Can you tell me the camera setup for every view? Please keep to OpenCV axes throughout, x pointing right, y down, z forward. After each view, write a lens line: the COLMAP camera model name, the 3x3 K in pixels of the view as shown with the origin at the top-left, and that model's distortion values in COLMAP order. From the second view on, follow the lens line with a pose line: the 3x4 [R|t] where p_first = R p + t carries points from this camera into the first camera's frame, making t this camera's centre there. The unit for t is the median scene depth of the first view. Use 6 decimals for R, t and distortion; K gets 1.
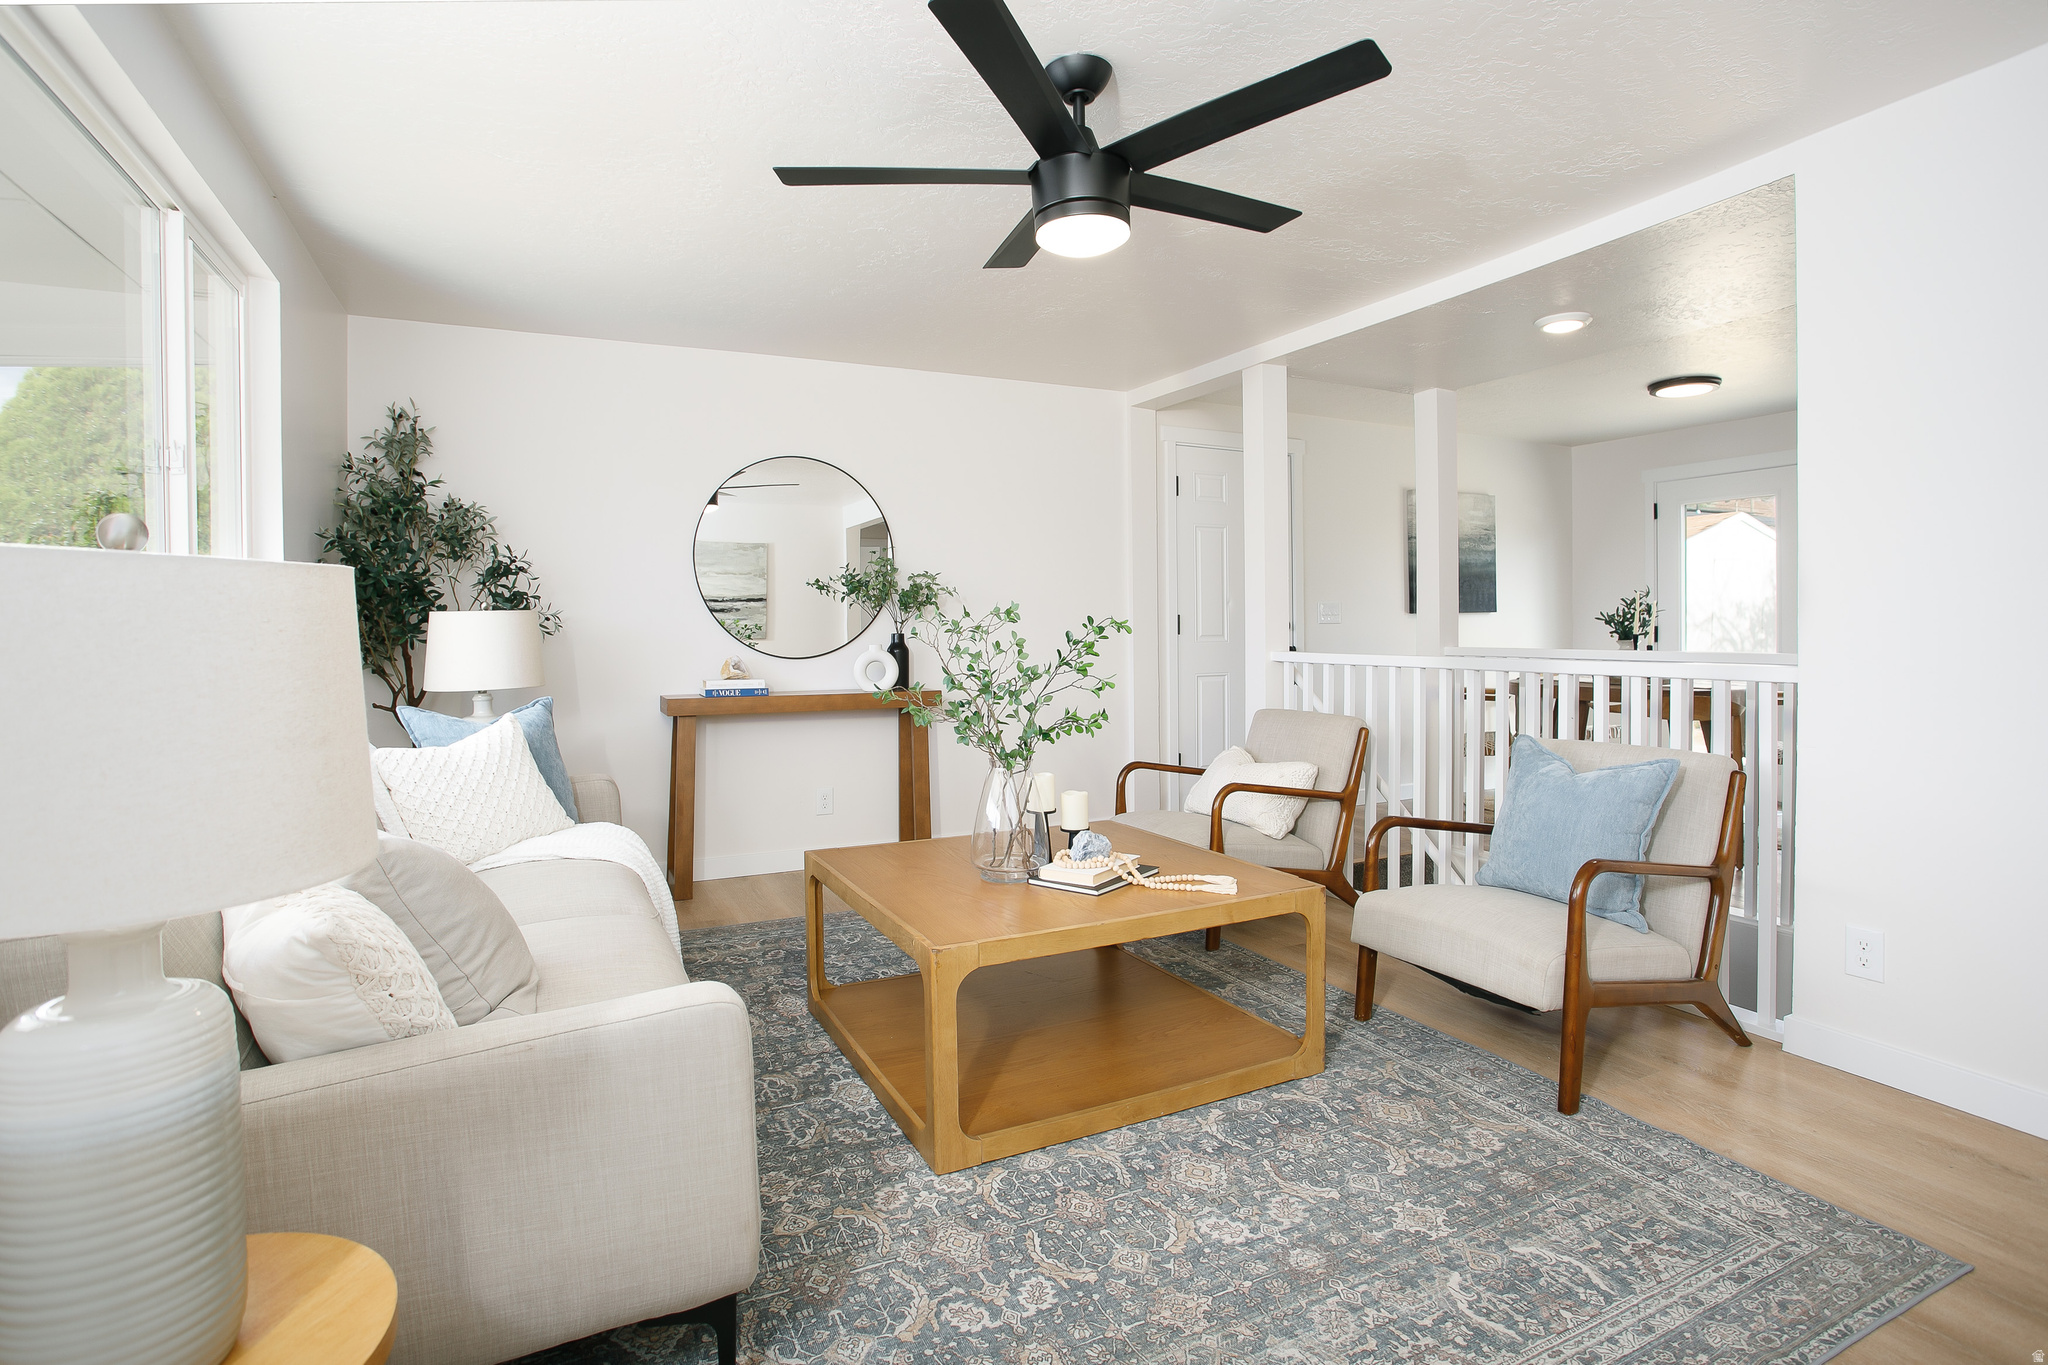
lens RADIAL K [[993.3, 0, 1044.2], [0, 993.3, 637.5], [0, 0, 1]] dist [-0.001092, -0.000052]
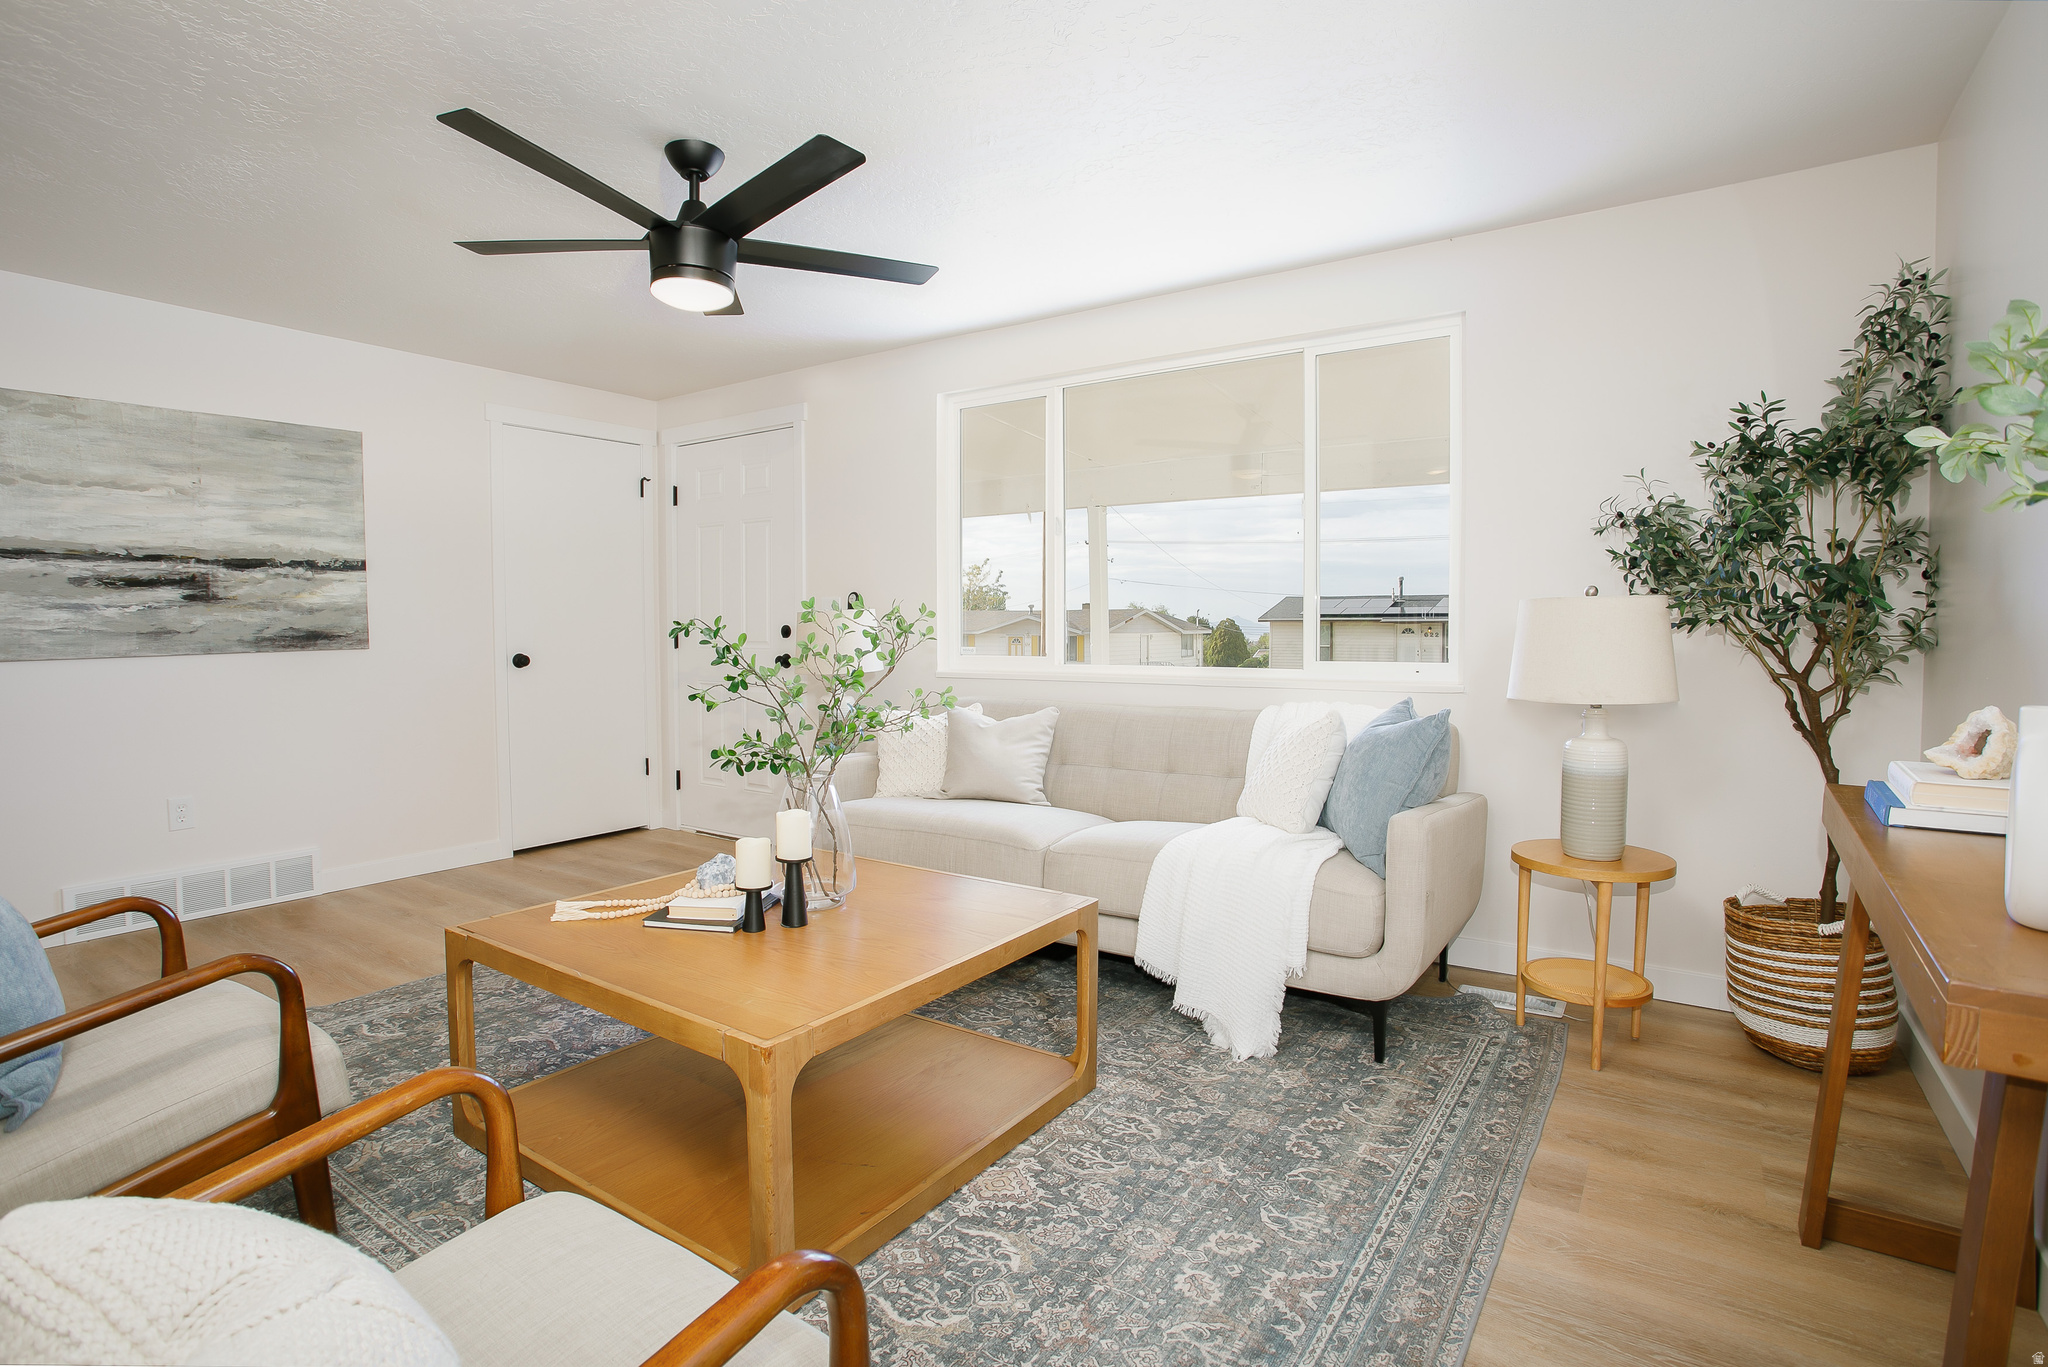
lens RADIAL K [[993.3, 0, 1023.4], [0, 993.3, 691.1], [0, 0, 1]] dist [-0.001092, -0.000052]
pose [[-0.875986, 0.046060, -0.480132, 0.188425], [0.008970, 0.996814, 0.079259, -0.023801], [0.482253, 0.065123, -0.873608, 1.552369]]
